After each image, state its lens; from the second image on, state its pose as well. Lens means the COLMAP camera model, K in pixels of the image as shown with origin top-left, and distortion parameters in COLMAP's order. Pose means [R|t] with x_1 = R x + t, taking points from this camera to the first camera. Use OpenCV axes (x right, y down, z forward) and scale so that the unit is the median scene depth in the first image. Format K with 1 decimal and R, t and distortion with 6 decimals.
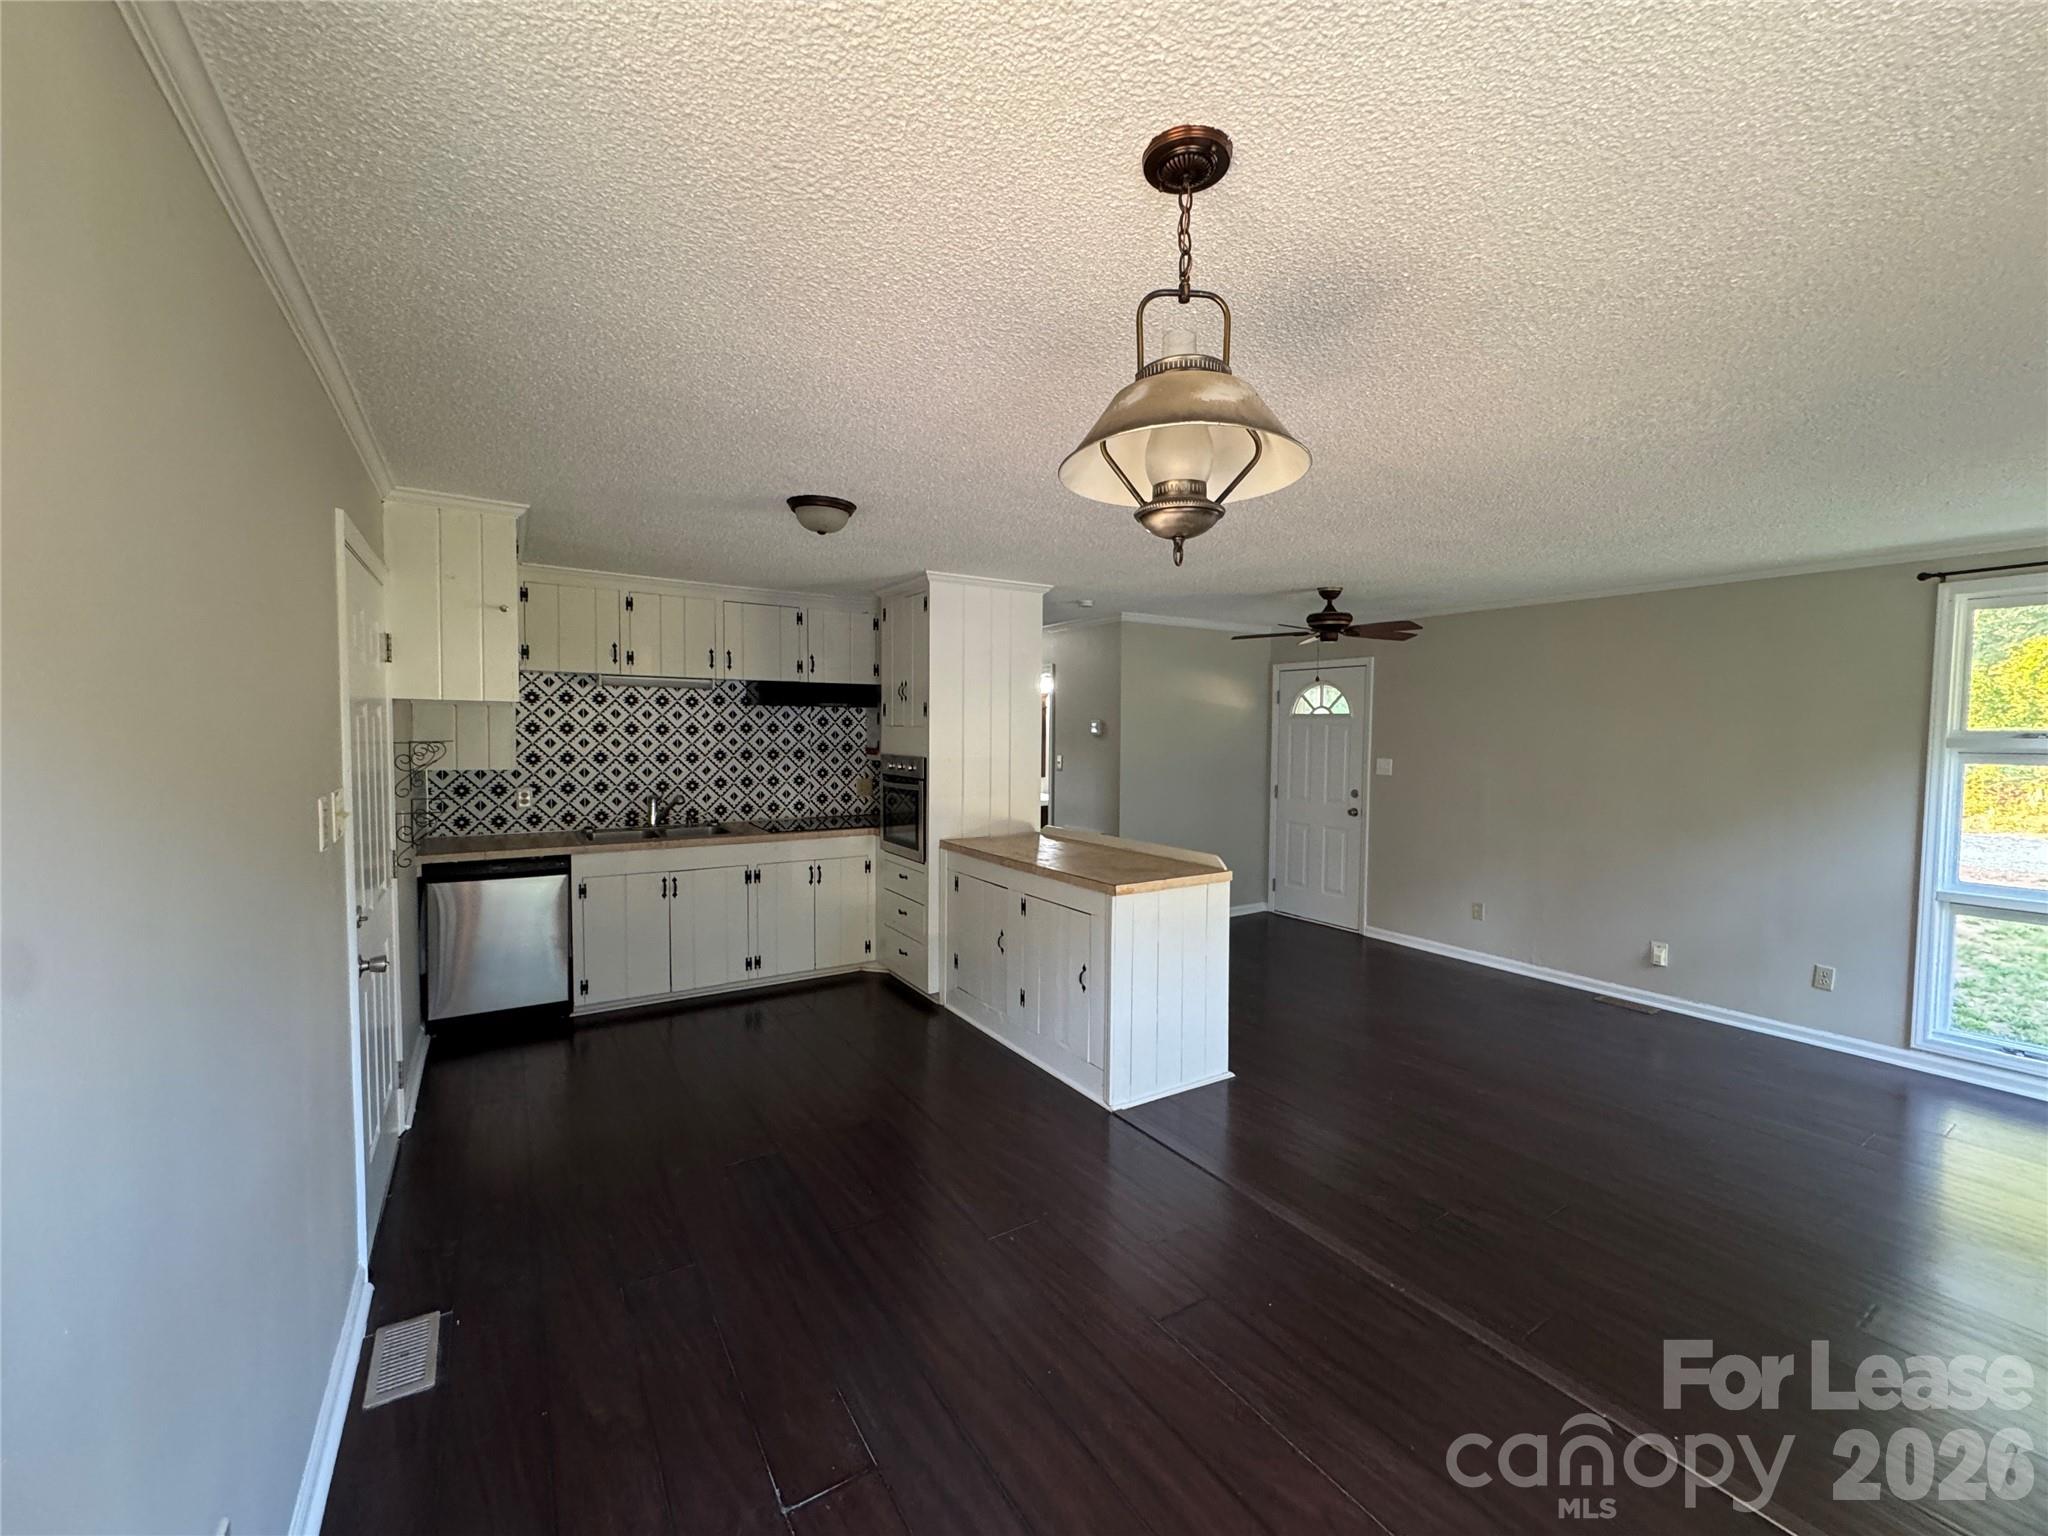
lens RADIAL K [[811.5, 0, 1024.0], [0, 811.5, 768.0], [0, 0, 1]] dist [-0.001301, -0.000380]
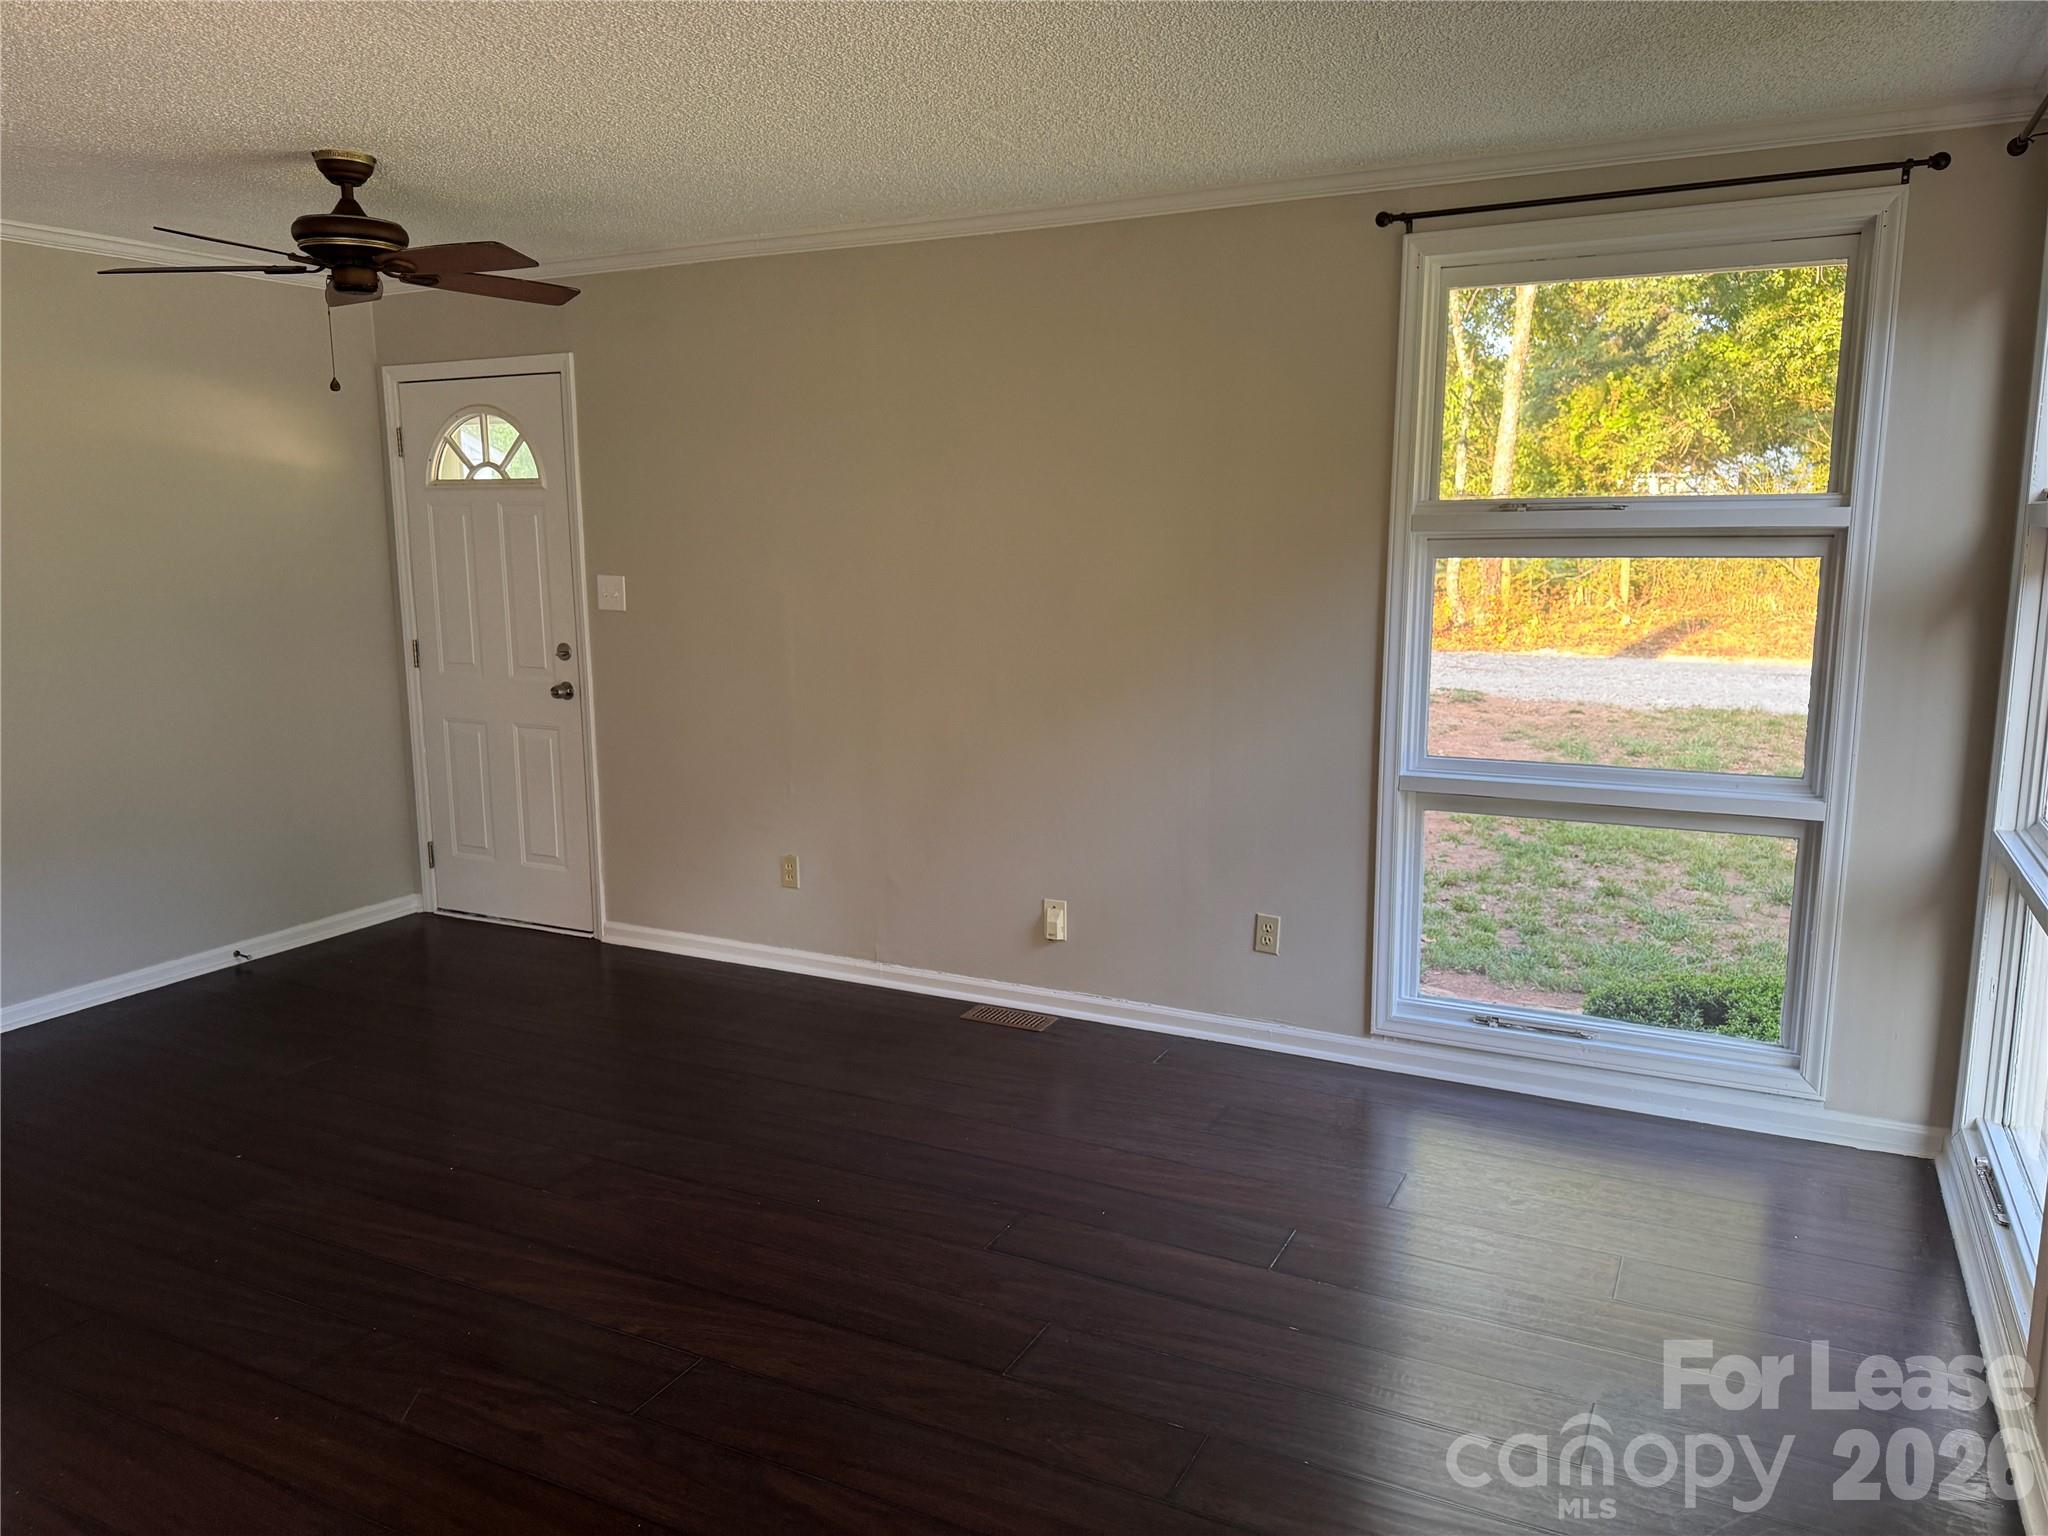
lens RADIAL K [[1413.2, 0, 1024.0], [0, 1413.2, 768.0], [0, 0, 1]] dist [0.120268, -0.174881]
pose [[0.866285, -0.095014, 0.490430, 0.236567], [0.035722, 0.991014, 0.128898, 0.001064], [-0.498270, -0.094144, 0.861895, 0.147682]]
